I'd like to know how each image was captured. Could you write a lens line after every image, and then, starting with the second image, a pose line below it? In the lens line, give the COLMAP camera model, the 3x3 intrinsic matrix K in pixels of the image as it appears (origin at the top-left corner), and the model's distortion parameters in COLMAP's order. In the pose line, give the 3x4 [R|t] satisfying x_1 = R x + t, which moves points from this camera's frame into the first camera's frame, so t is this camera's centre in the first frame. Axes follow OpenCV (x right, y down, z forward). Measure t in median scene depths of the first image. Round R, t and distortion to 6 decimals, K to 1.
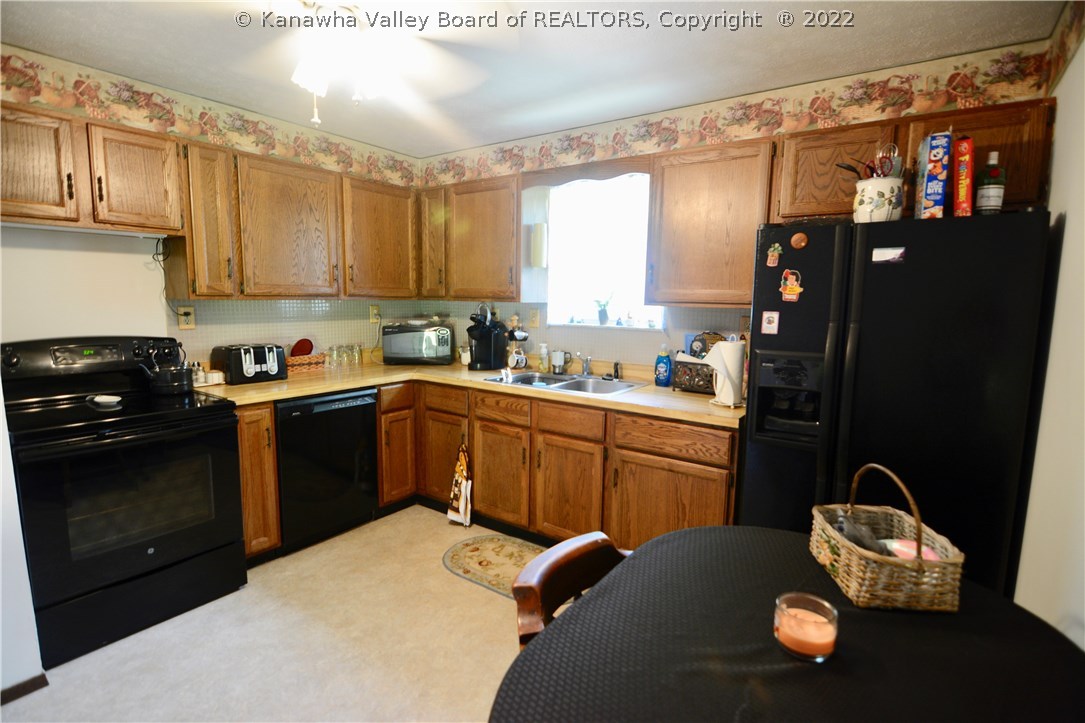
lens RADIAL K [[545.9, 0, 539.3], [0, 545.9, 364.1], [0, 0, 1]] dist [0.003792, -0.013776]
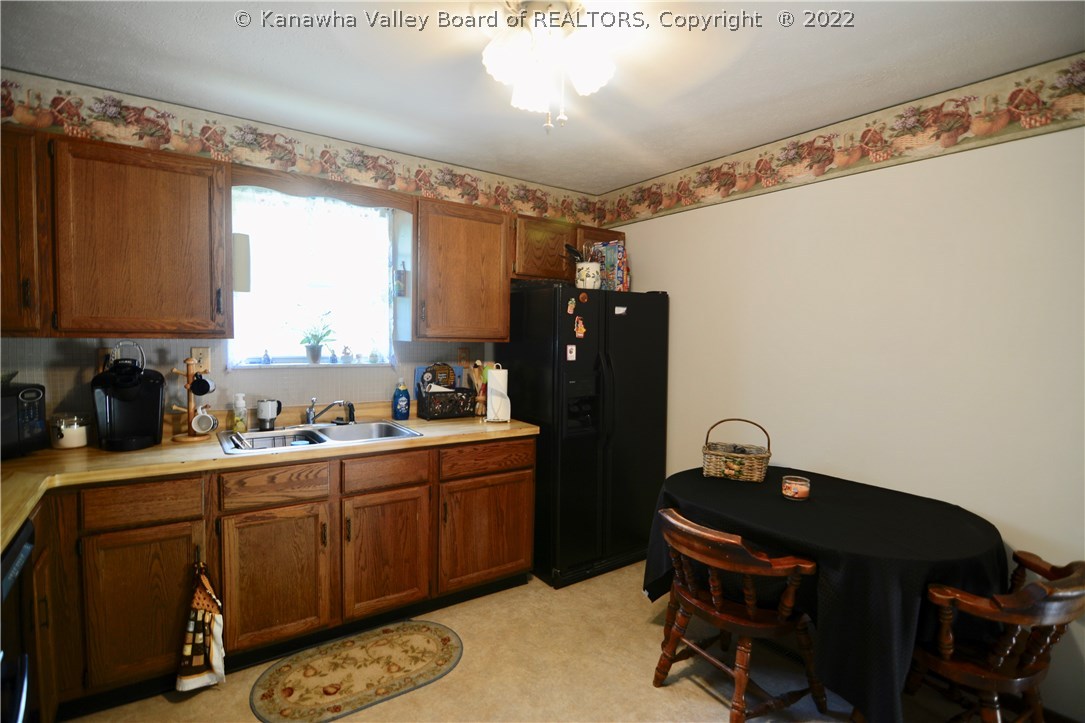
lens RADIAL K [[526.7, 0, 542.6], [0, 526.7, 368.7], [0, 0, 1]] dist [-0.003736, -0.014534]
pose [[0.311871, -0.067251, 0.947741, -0.609966], [0.103972, 0.993917, 0.036314, -0.061841], [-0.944418, 0.087214, 0.316966, 0.430897]]
